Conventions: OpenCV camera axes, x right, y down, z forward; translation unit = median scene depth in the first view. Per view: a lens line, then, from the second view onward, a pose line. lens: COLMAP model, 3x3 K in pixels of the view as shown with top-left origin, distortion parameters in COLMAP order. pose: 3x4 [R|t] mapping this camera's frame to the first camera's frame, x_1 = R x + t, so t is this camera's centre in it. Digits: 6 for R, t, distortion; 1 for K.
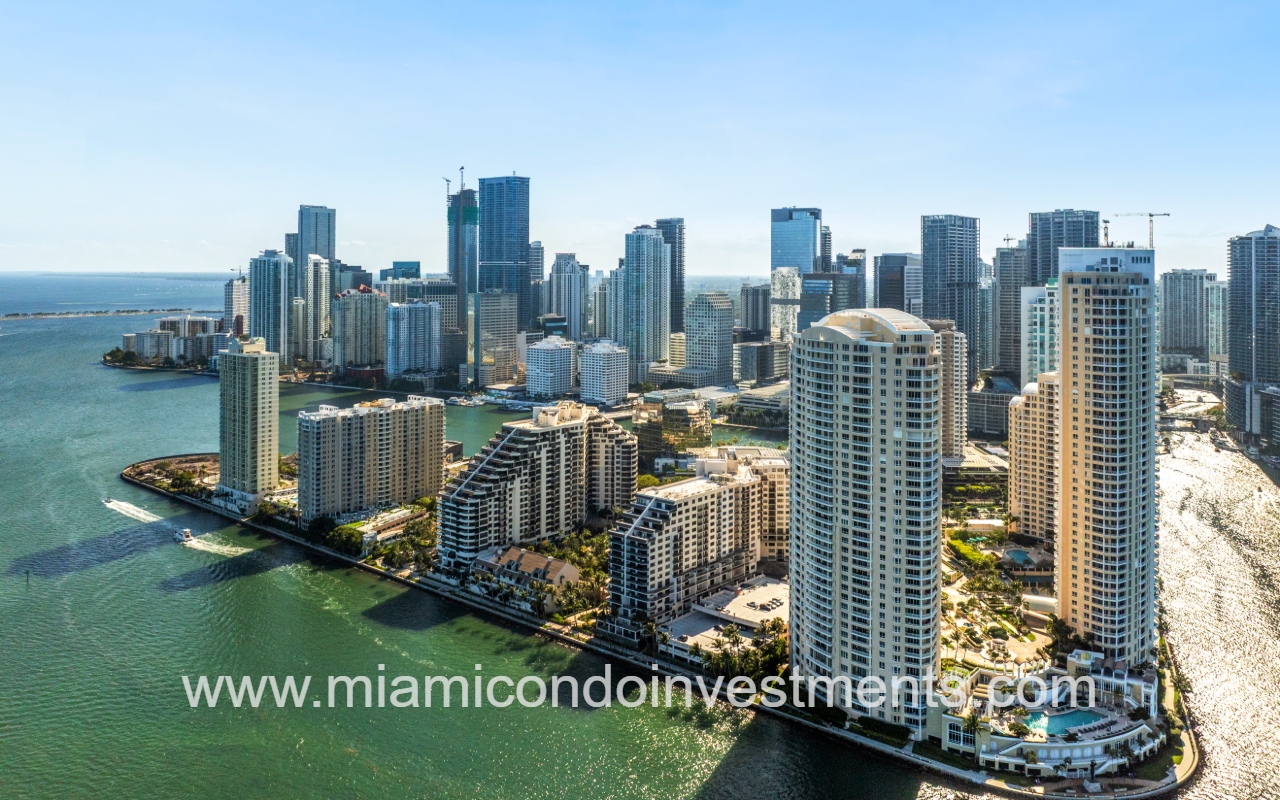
lens RADIAL K [[952.4, 0, 633.7], [0, 952.4, 243.5], [0, 0, 1]] dist [-0.030390, -0.001305]
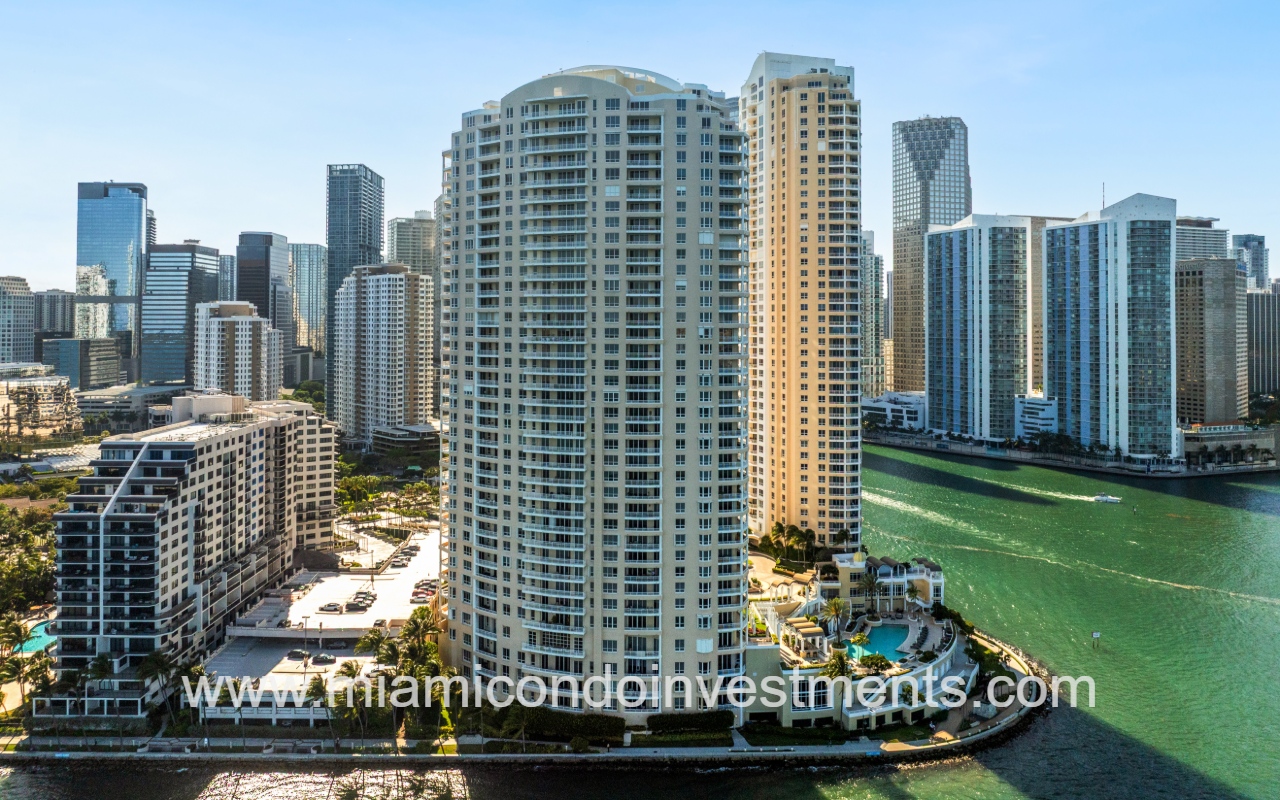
lens RADIAL K [[952.4, 0, 624.7], [0, 952.4, 295.7], [0, 0, 1]] dist [-0.030390, -0.001305]
pose [[0.745591, 0.014812, 0.666239, -0.134896], [-0.019348, 0.999813, -0.000576, 0.187158], [-0.666122, -0.012461, 0.745738, 0.449380]]
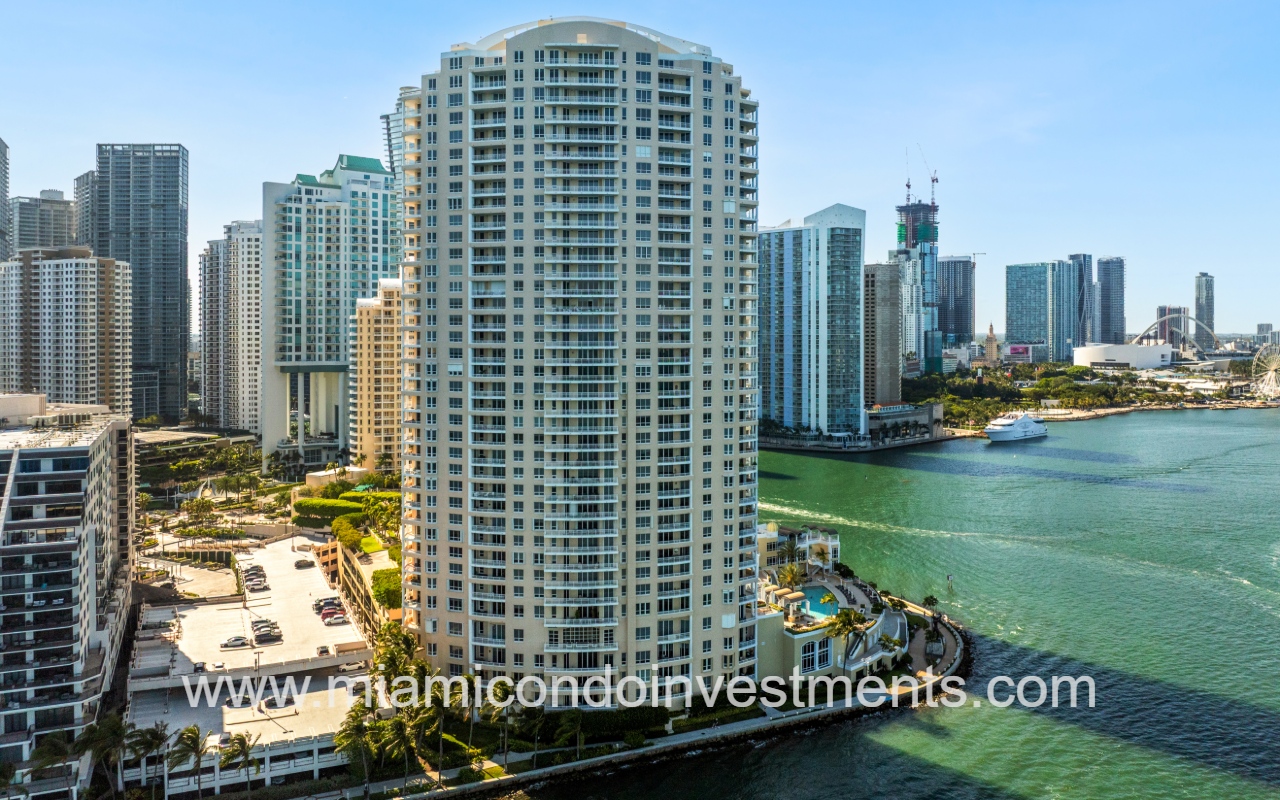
lens RADIAL K [[952.4, 0, 625.8], [0, 952.4, 327.5], [0, 0, 1]] dist [-0.030390, -0.001305]
pose [[0.410187, -0.003126, 0.911996, -0.235000], [-0.026110, 0.999544, 0.015170, 0.210874], [-0.911628, -0.030035, 0.409918, 0.634224]]
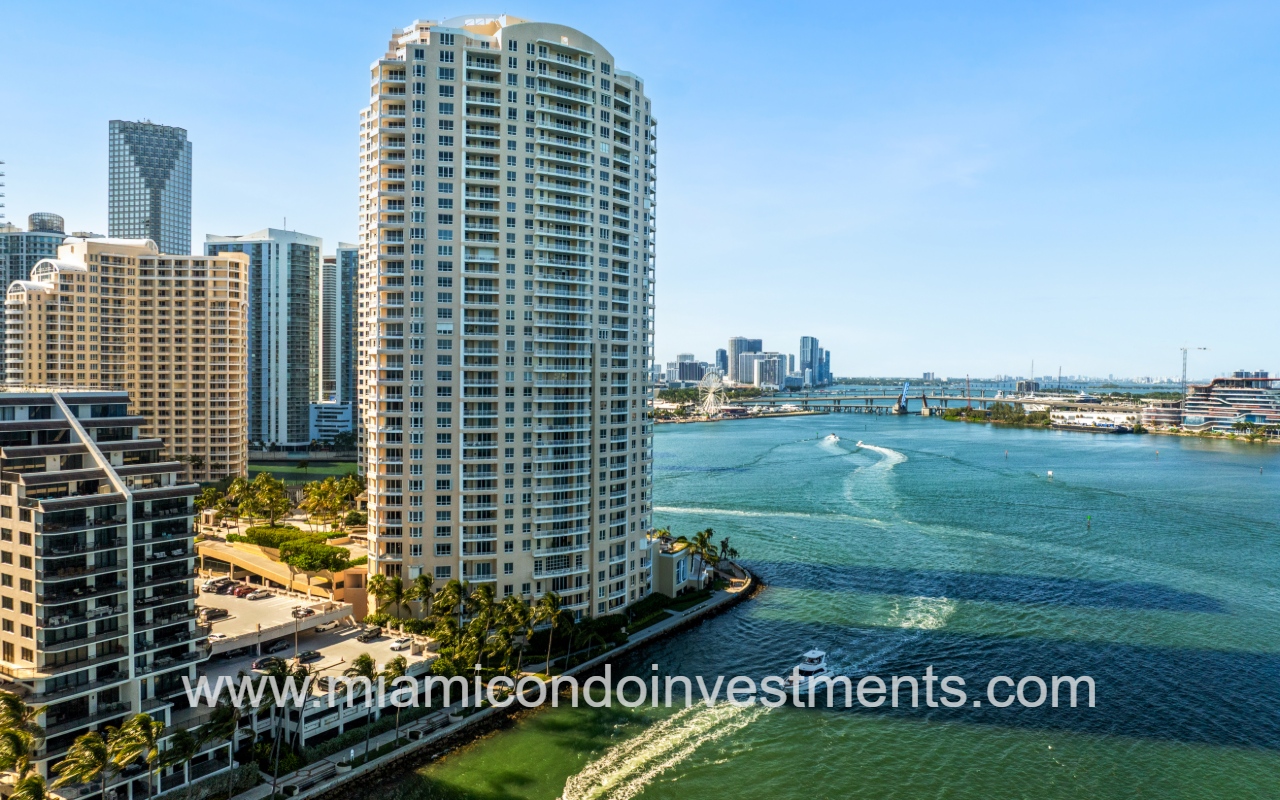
lens RADIAL K [[942.0, 0, 628.3], [0, 942.0, 389.6], [0, 0, 1]] dist [-0.030378, 0.005689]
pose [[-0.169910, -0.023840, 0.985171, -0.342380], [-0.042725, 0.998946, 0.016805, 0.259663], [-0.984533, -0.039236, -0.170749, 0.886228]]
